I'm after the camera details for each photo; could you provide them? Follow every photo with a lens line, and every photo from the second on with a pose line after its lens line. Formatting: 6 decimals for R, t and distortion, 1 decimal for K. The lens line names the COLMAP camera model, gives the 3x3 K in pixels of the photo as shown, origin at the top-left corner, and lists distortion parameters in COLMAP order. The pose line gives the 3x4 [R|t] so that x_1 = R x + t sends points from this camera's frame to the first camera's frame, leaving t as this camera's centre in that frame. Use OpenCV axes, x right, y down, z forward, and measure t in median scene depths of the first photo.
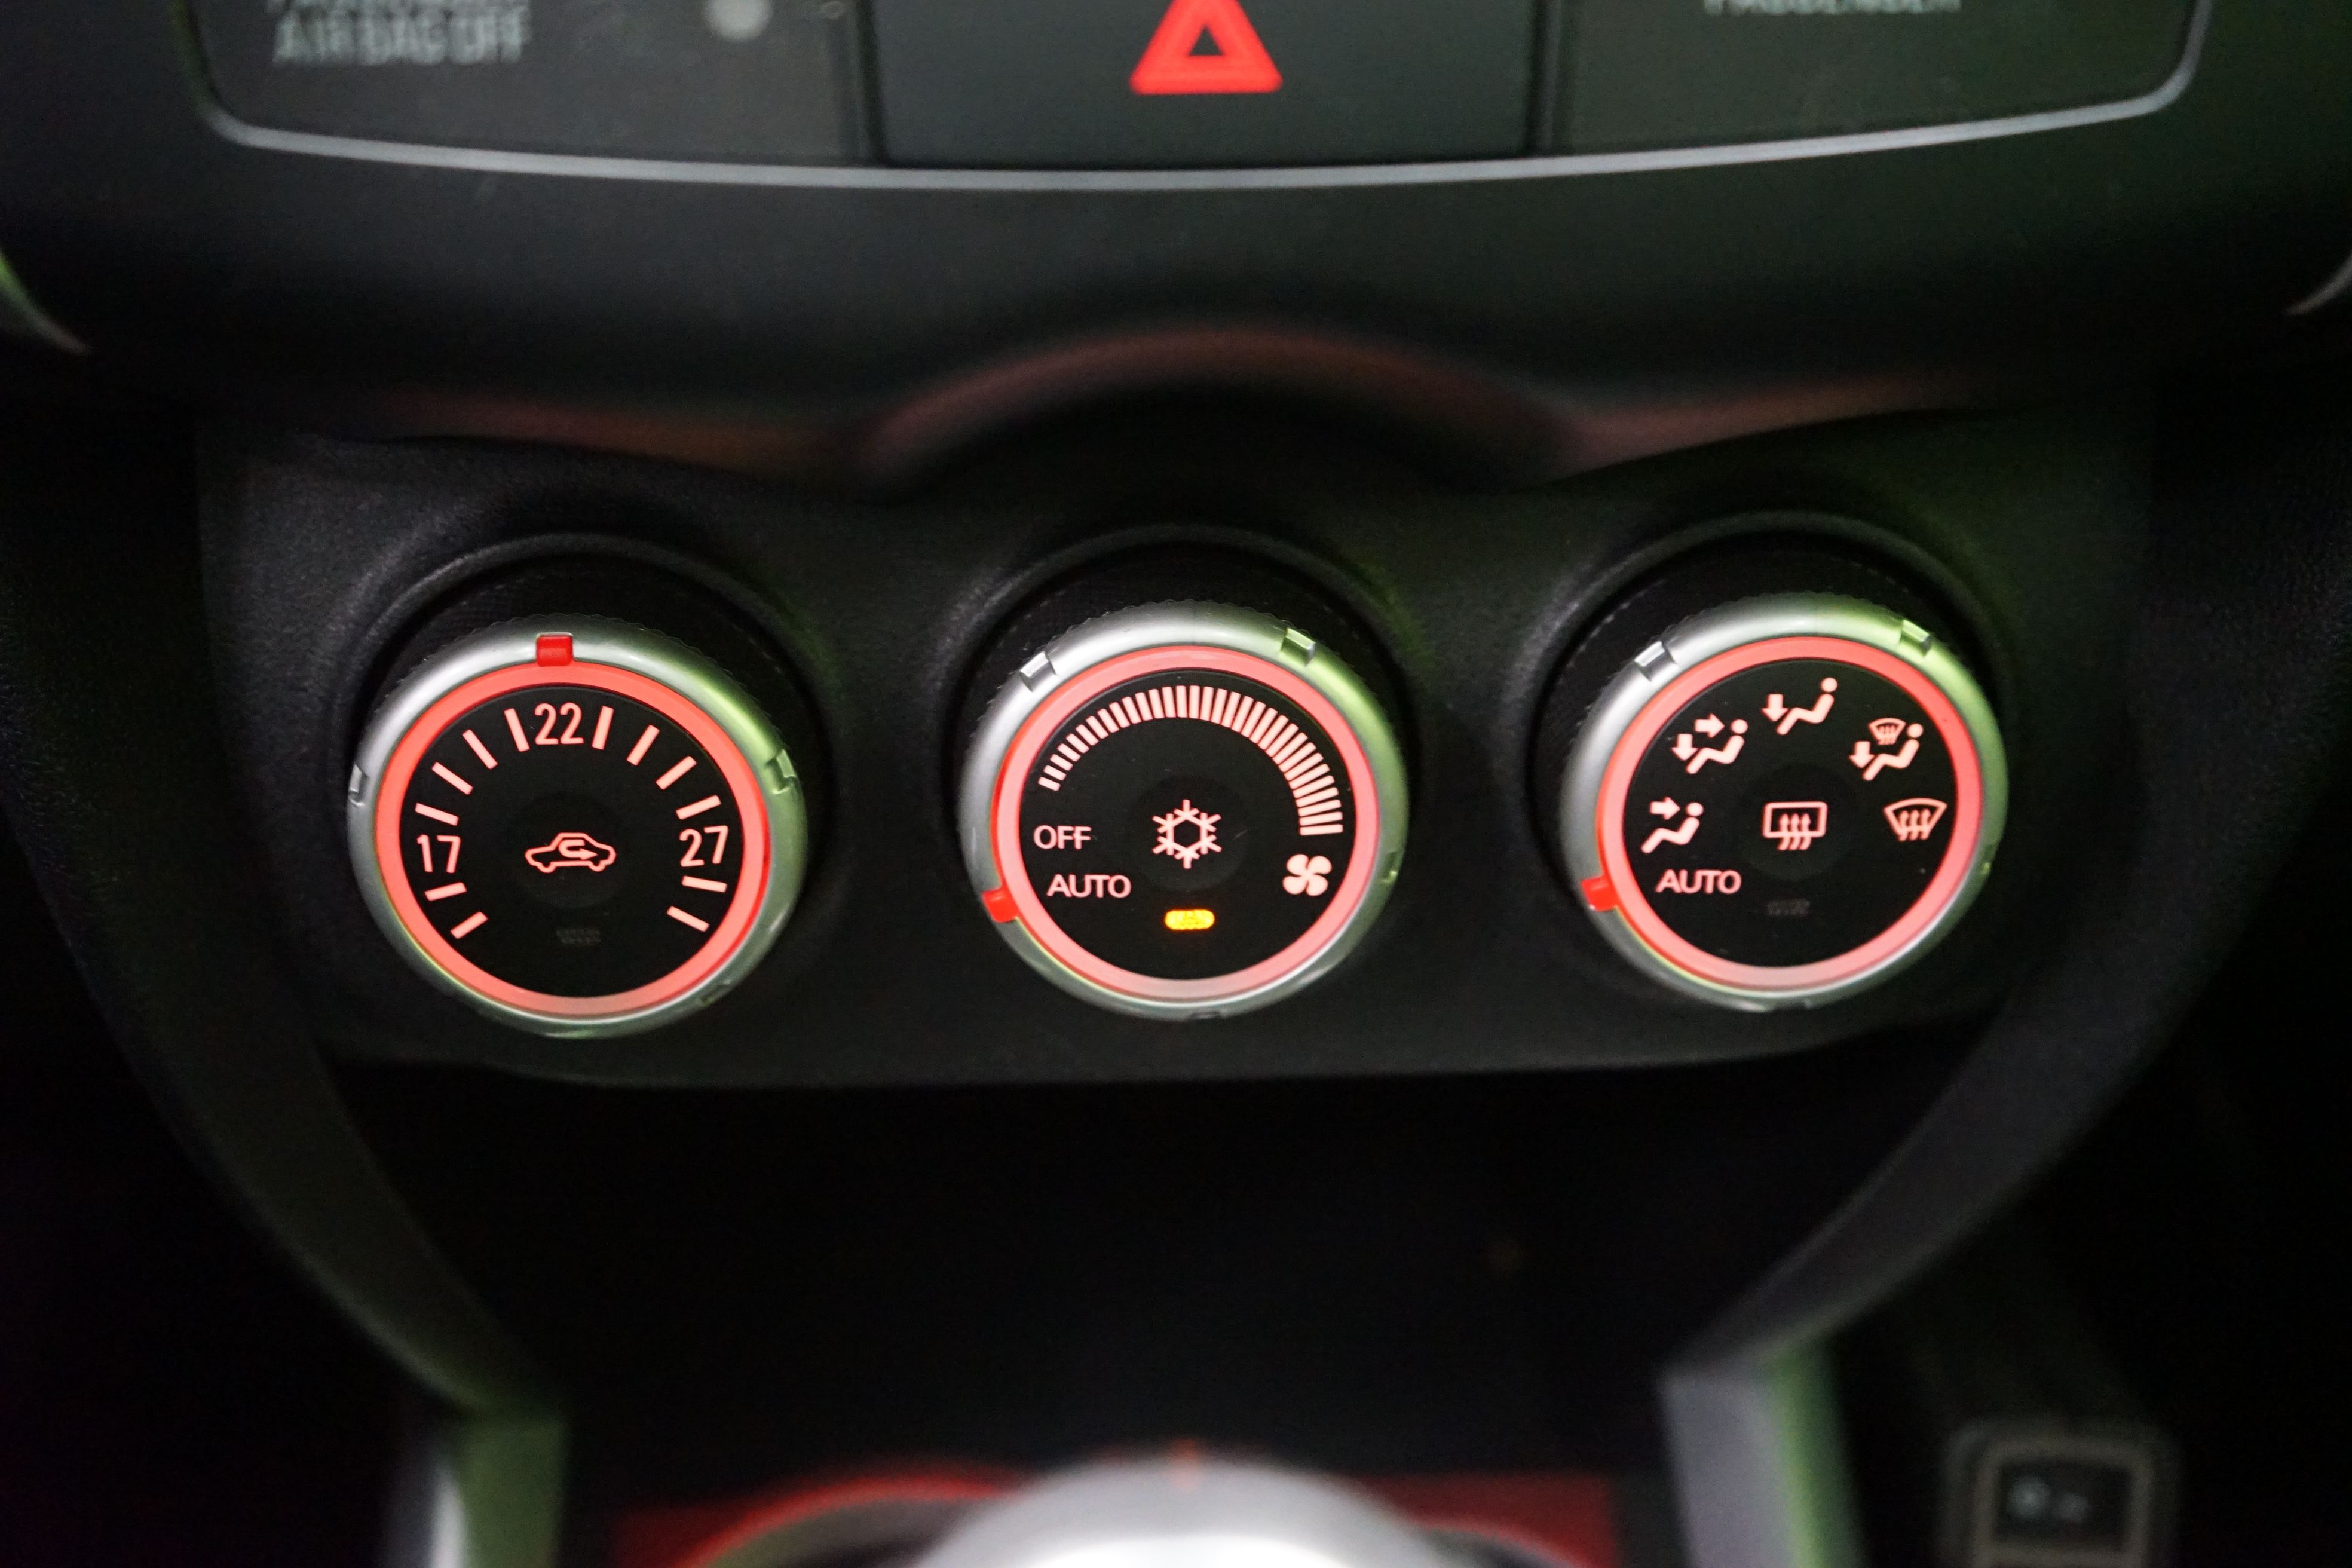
lens RADIAL K [[2757.6, 0, 1172.1], [0, 2757.6, 787.8], [0, 0, 1]] dist [0.000610, 0.000000]
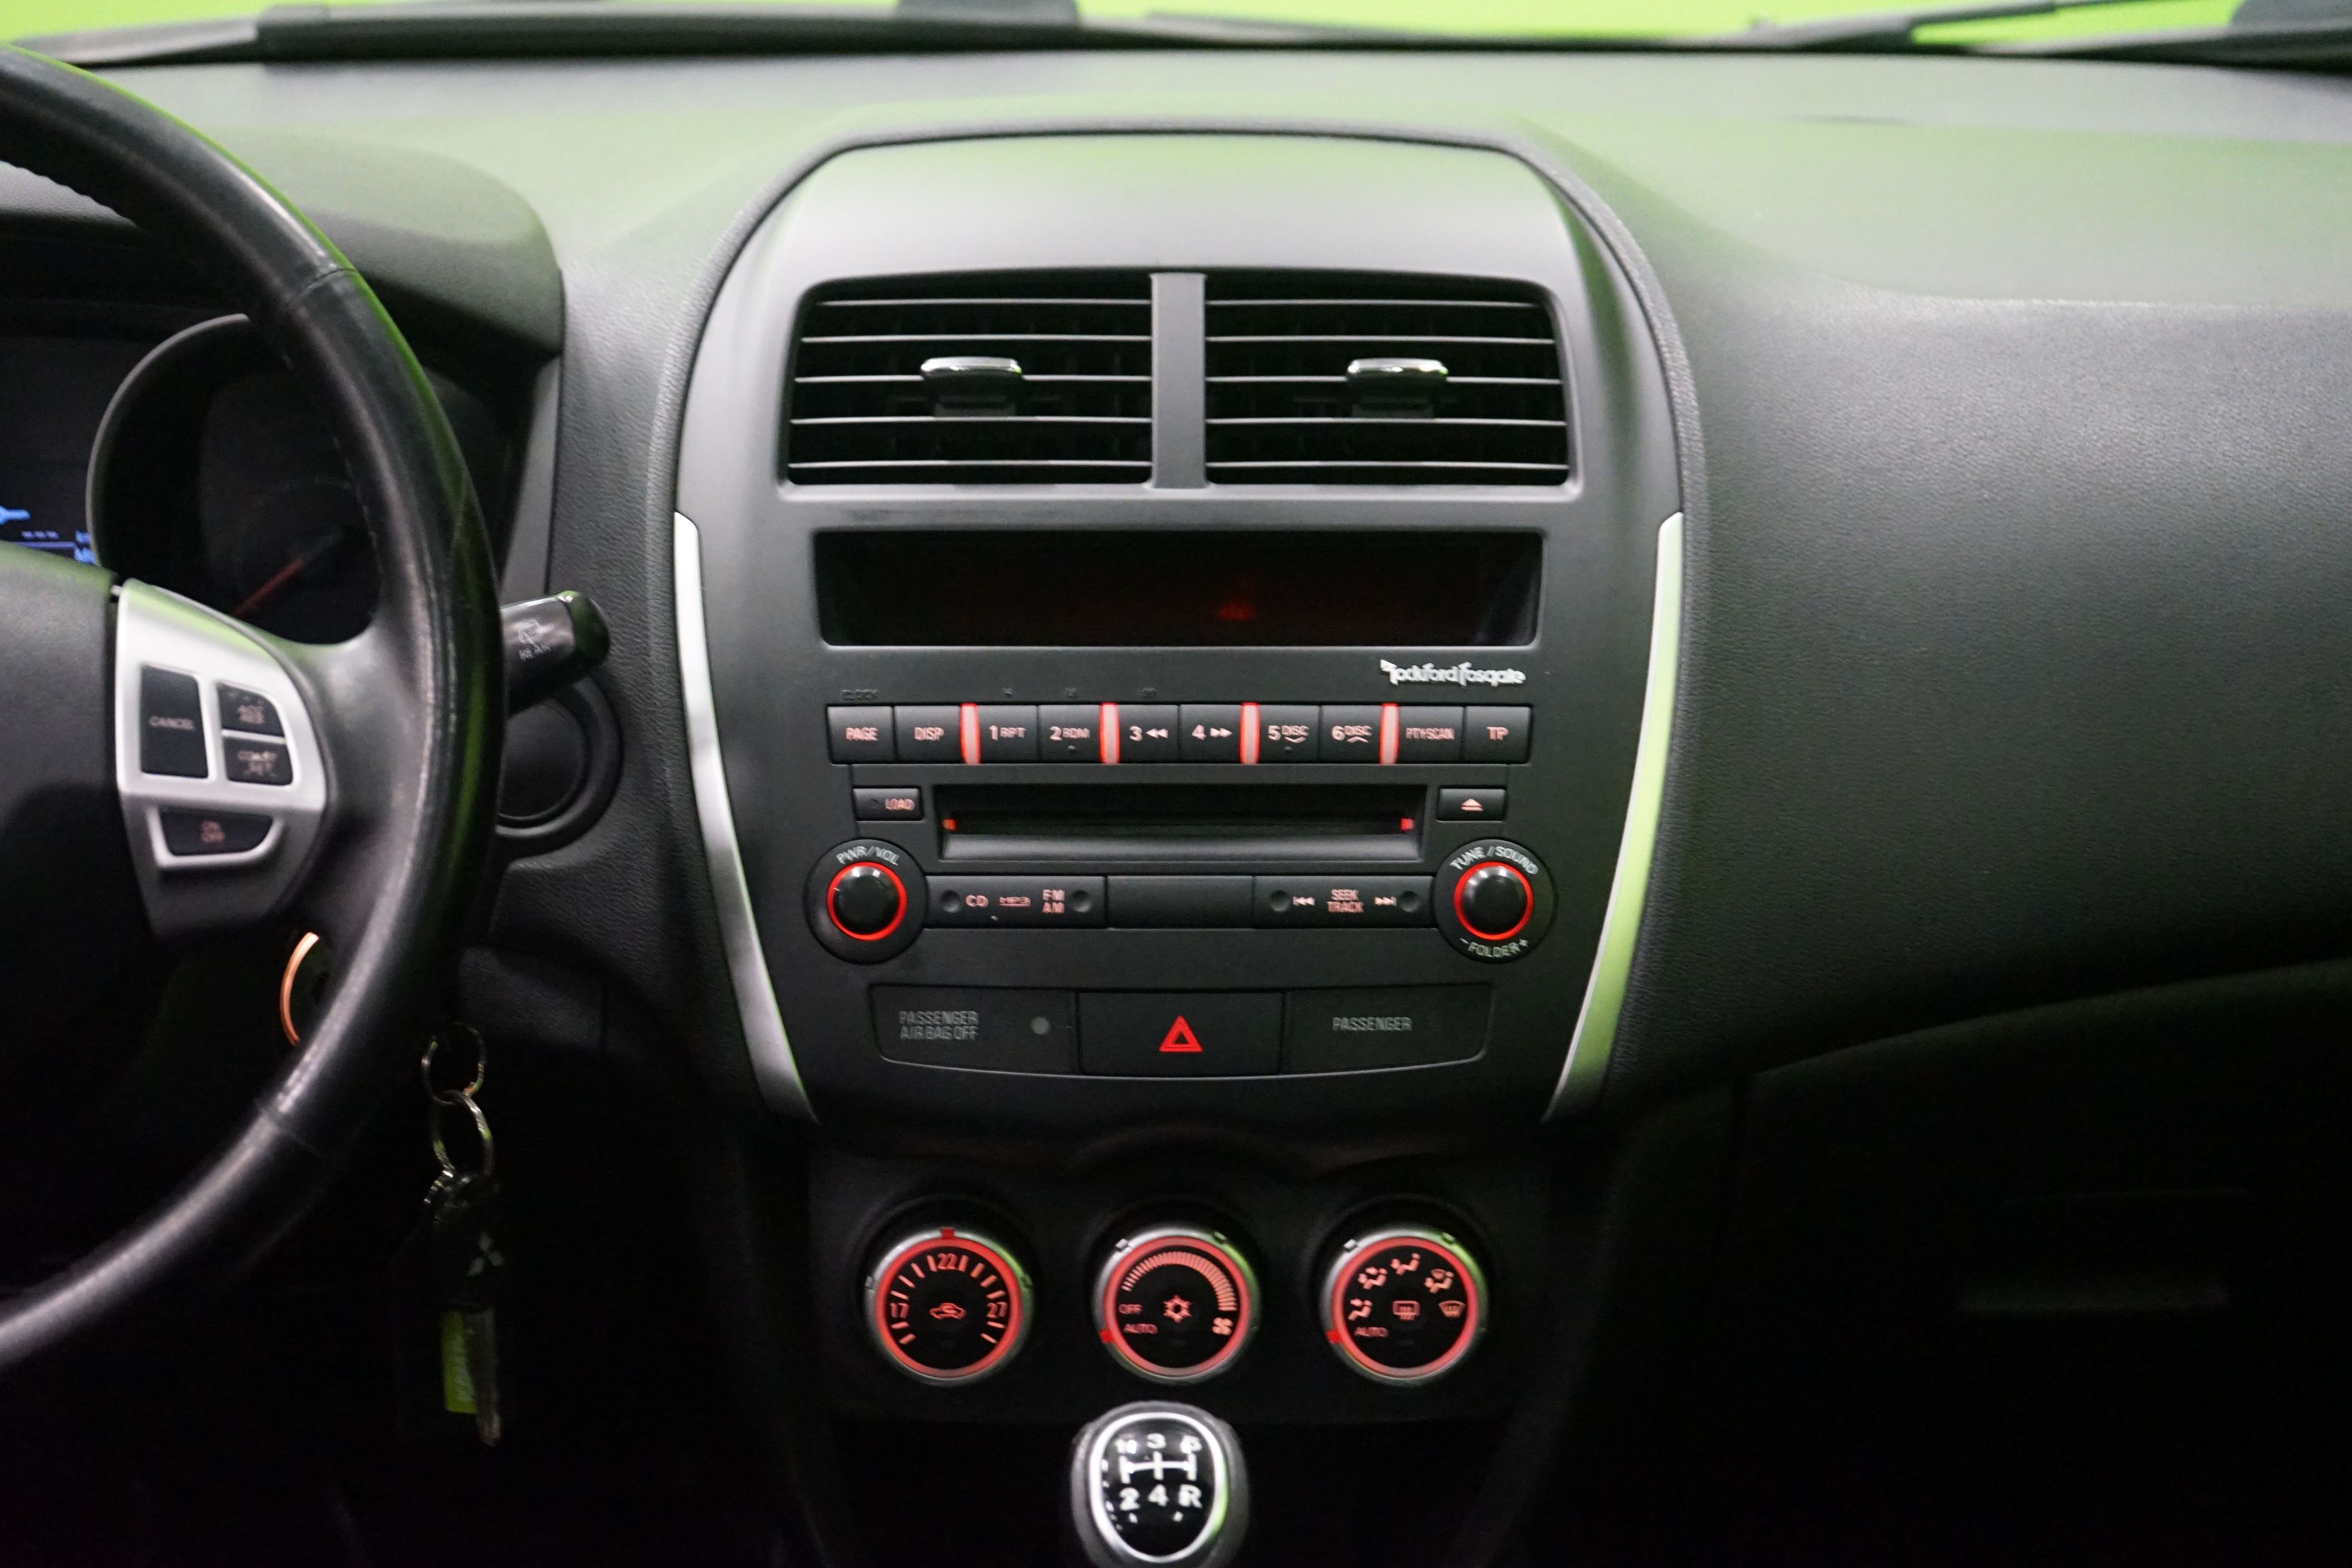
lens RADIAL K [[3678.5, 0, 1174.9], [0, 3678.5, 785.9], [0, 0, 1]] dist [-0.060419, 0.000000]
pose [[0.999577, 0.013818, -0.025601, 0.087586], [-0.019676, 0.969316, -0.245029, 0.399045], [0.021429, 0.245429, 0.969178, -2.582049]]
